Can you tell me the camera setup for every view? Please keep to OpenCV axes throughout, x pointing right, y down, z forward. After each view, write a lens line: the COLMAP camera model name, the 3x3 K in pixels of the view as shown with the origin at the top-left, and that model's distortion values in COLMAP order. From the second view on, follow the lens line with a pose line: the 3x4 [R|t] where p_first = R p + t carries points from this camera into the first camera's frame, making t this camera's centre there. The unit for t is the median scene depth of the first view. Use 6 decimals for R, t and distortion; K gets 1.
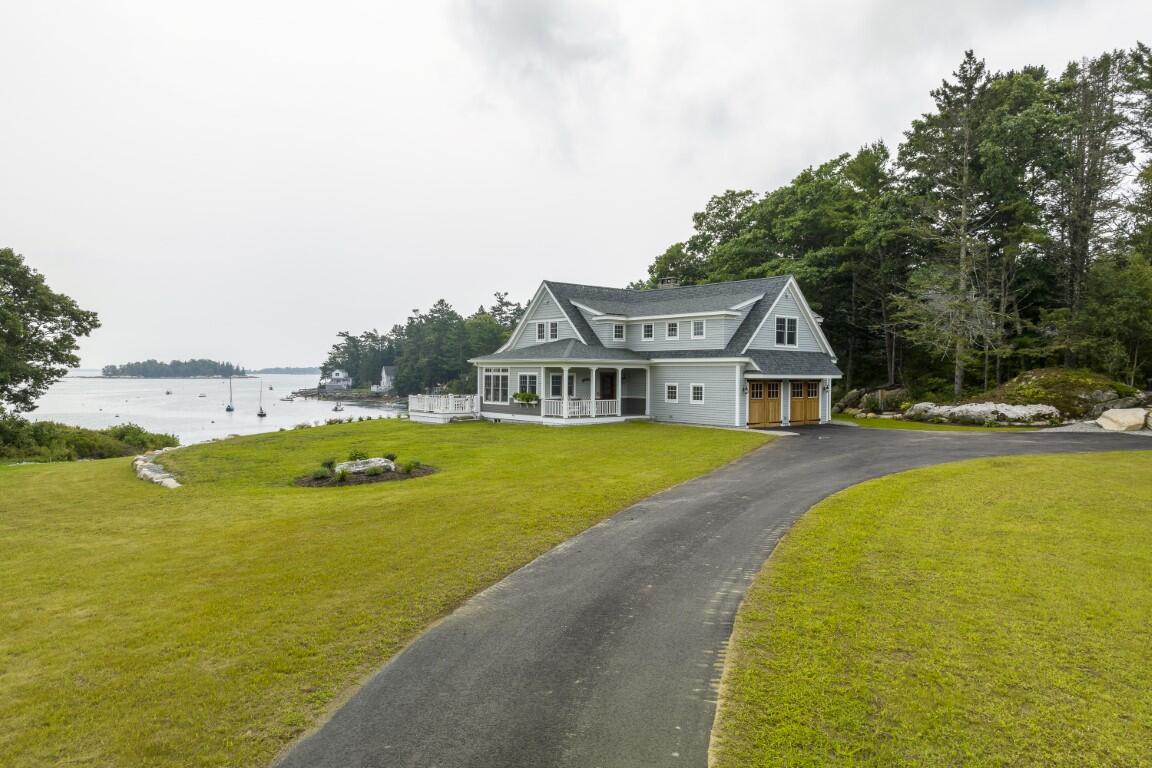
lens RADIAL K [[801.4, 0, 575.0], [0, 801.4, 378.0], [0, 0, 1]] dist [-0.001015, -0.004524]
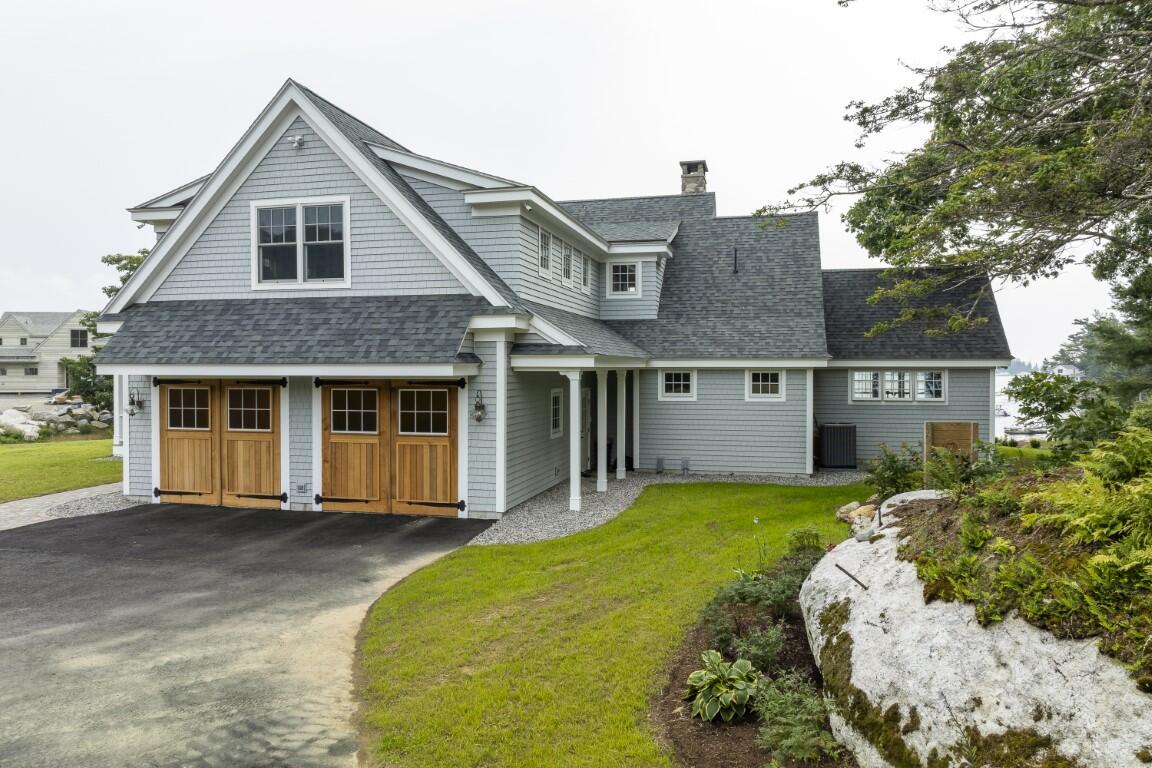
lens RADIAL K [[801.4, 0, 568.9], [0, 801.4, 380.2], [0, 0, 1]] dist [-0.001015, -0.004524]
pose [[0.581610, 0.005024, -0.813452, 0.111178], [0.000093, 0.999981, 0.006242, -0.000006], [0.813468, -0.003706, 0.581598, 0.159601]]
